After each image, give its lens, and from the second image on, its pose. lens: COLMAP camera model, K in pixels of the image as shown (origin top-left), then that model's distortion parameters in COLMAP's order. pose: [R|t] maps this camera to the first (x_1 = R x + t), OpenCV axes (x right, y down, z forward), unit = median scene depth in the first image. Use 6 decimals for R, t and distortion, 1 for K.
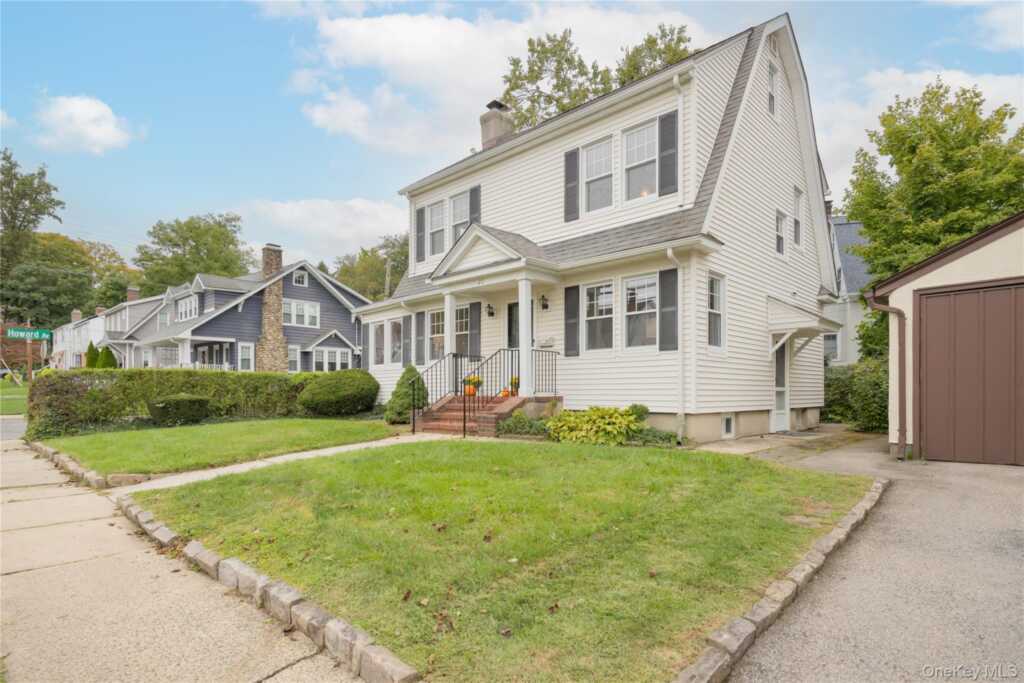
lens RADIAL K [[547.3, 0, 495.8], [0, 547.3, 381.2], [0, 0, 1]] dist [-0.003720, -0.001302]
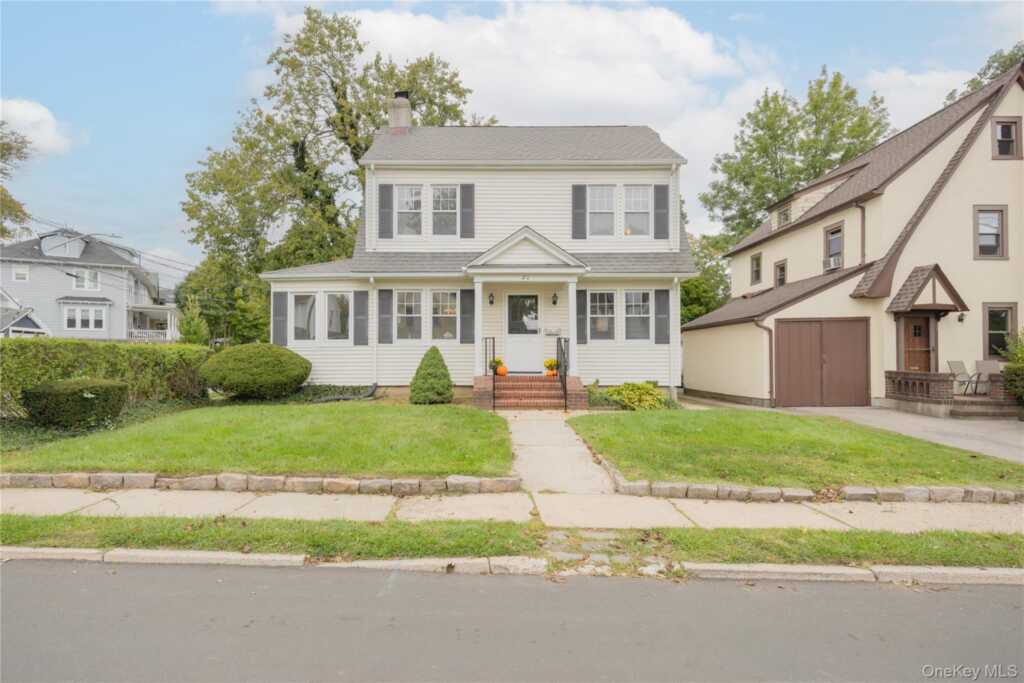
lens RADIAL K [[346.0, 0, 519.3], [0, 346.0, 366.3], [0, 0, 1]] dist [0.002082, 0.000041]
pose [[0.707412, 0.011232, 0.706712, -0.544319], [-0.013870, 0.999902, -0.002008, 0.011800], [-0.706665, -0.008381, 0.707498, 0.523405]]
